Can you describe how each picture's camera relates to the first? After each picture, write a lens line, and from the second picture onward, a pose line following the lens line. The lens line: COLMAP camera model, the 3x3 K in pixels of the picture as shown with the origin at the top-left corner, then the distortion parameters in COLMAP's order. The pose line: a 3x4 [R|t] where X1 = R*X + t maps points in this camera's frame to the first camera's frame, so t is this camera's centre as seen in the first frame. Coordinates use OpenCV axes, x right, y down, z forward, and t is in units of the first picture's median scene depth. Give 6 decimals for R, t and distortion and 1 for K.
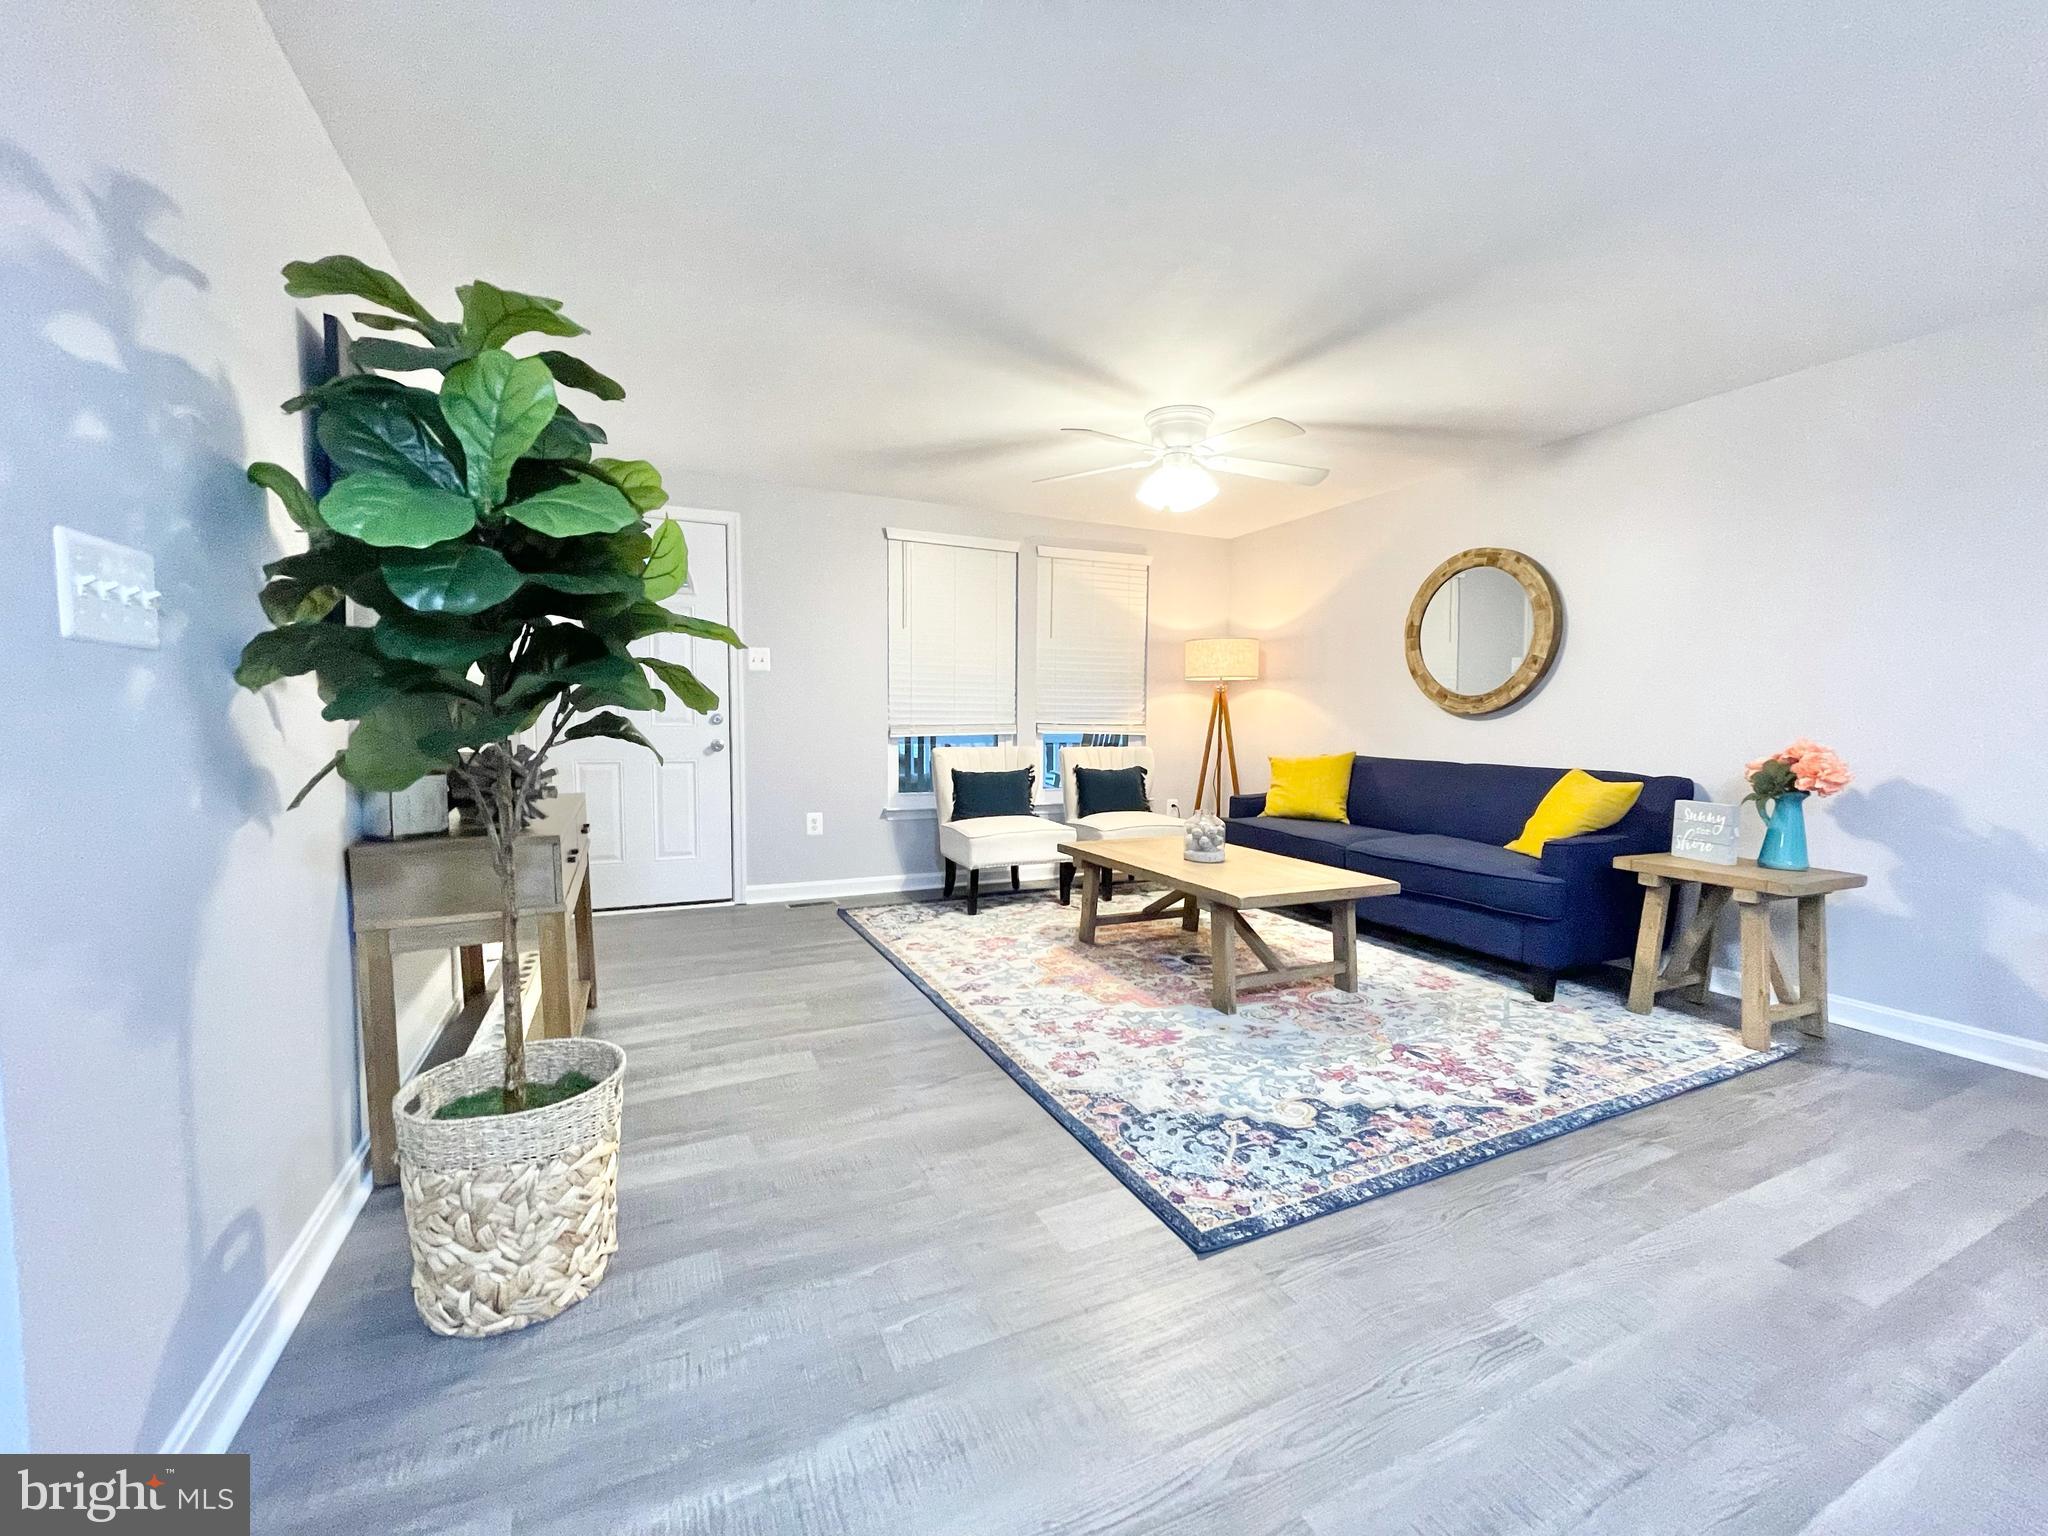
lens RADIAL K [[826.0, 0, 1020.1], [0, 826.0, 779.5], [0, 0, 1]] dist [0.001655, -0.001011]
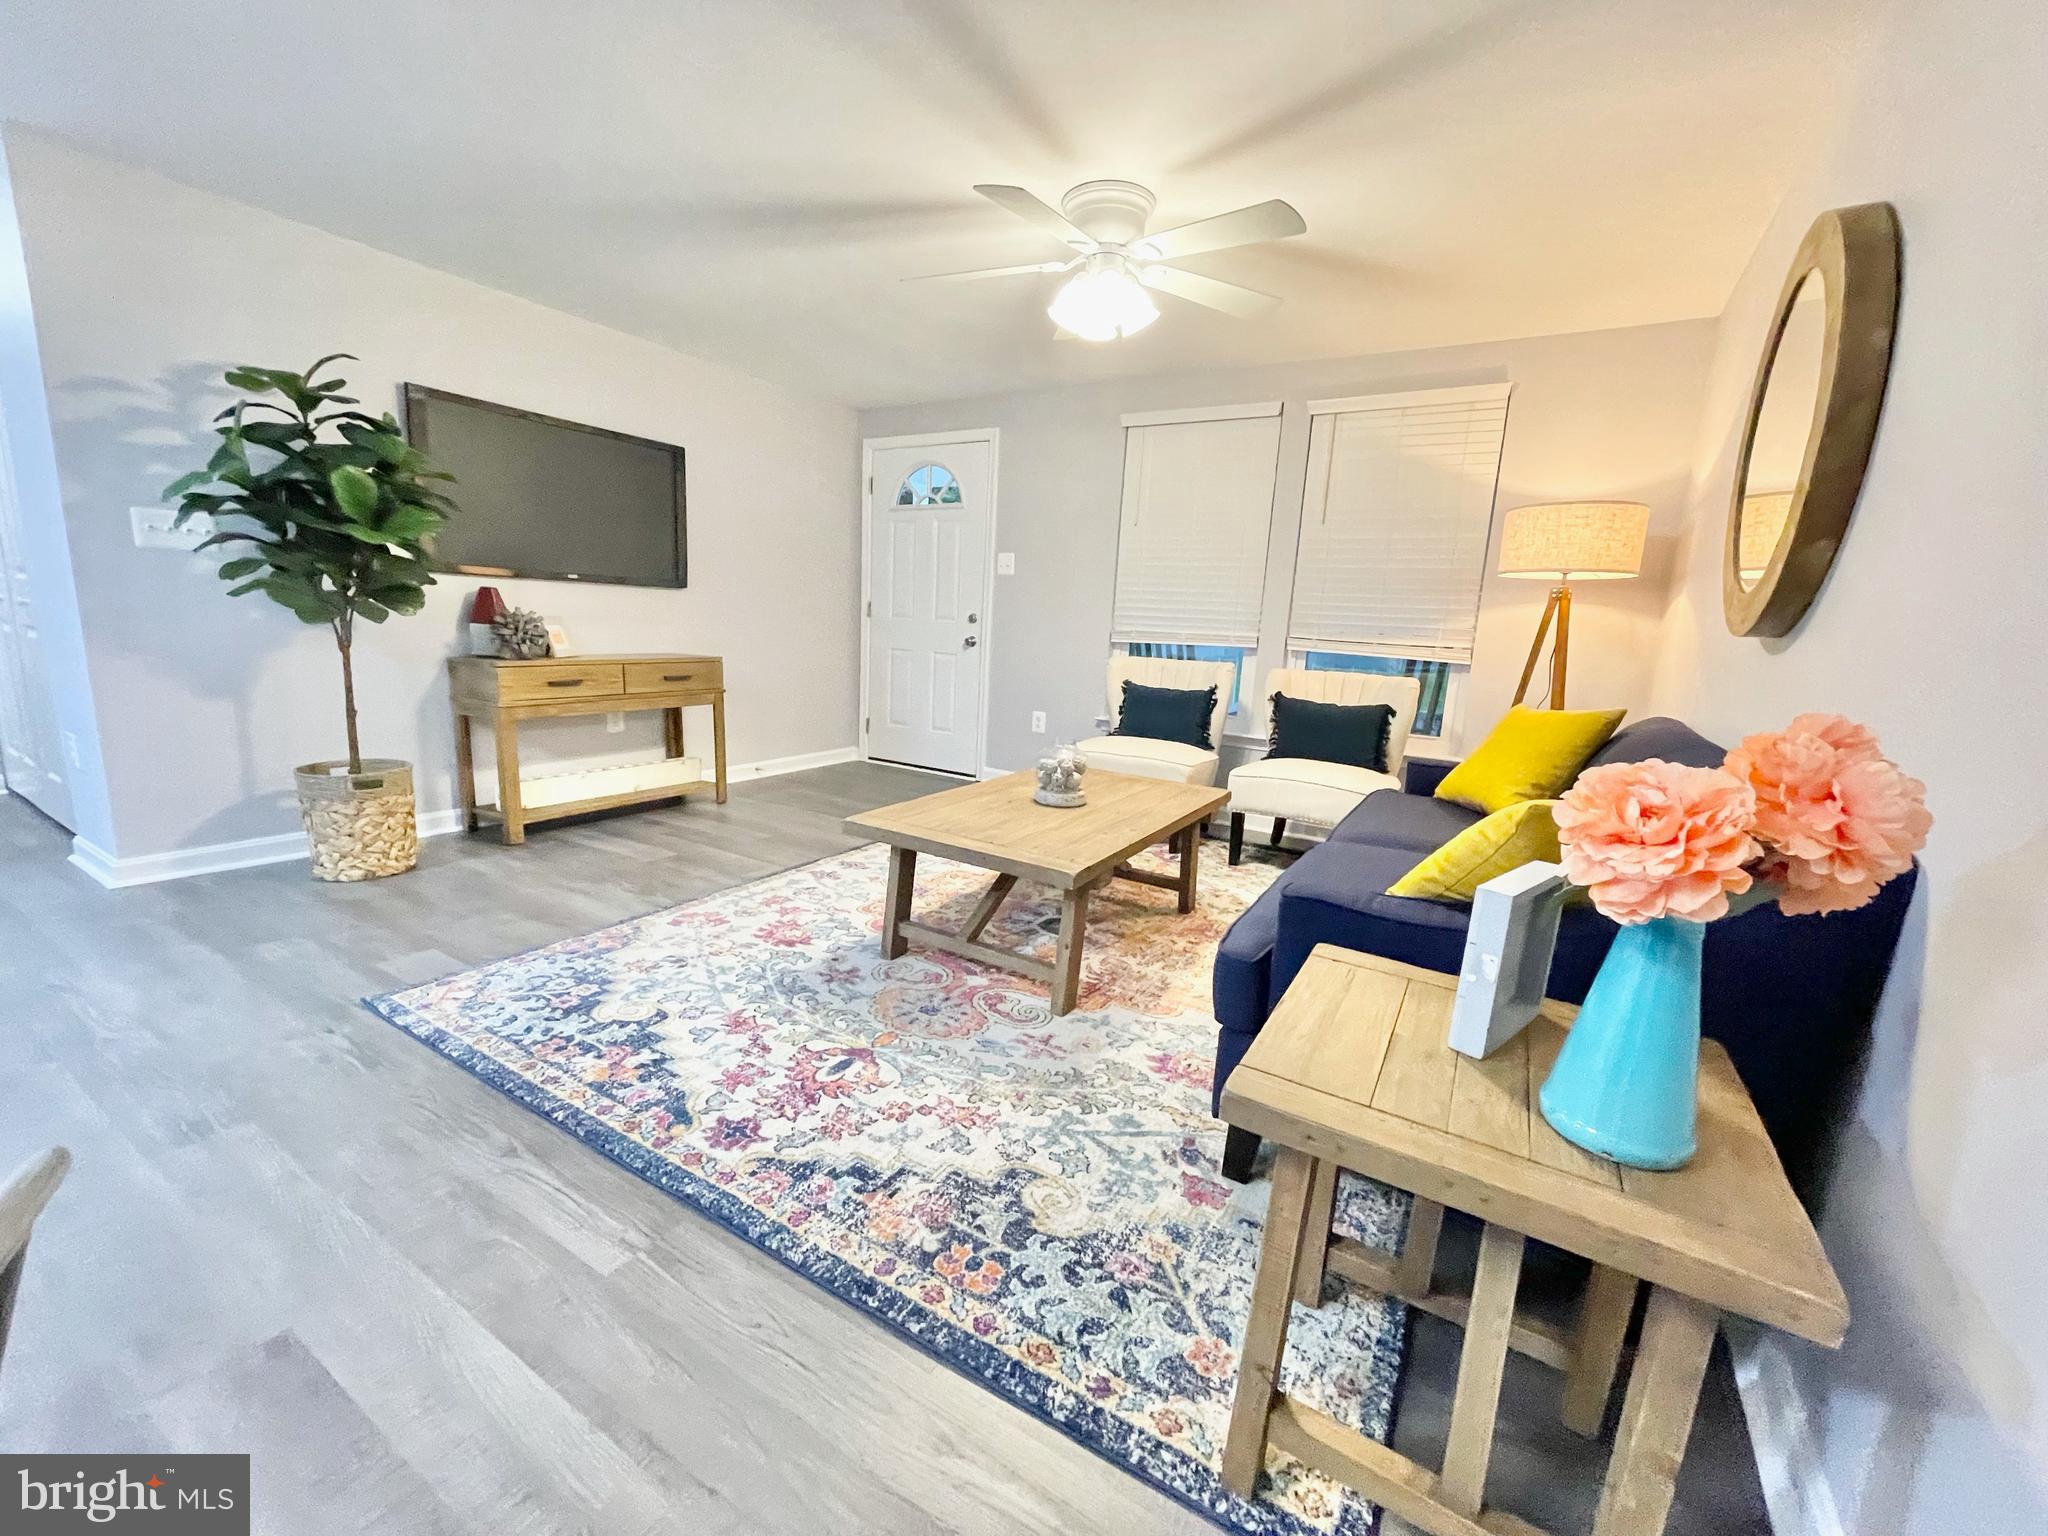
lens RADIAL K [[826.0, 0, 1010.7], [0, 826.0, 776.6], [0, 0, 1]] dist [0.001655, -0.001011]
pose [[0.546133, 0.176771, -0.818835, 0.950077], [-0.108219, 0.984179, 0.140287, -0.034218], [0.830679, 0.011998, 0.556622, 0.602337]]
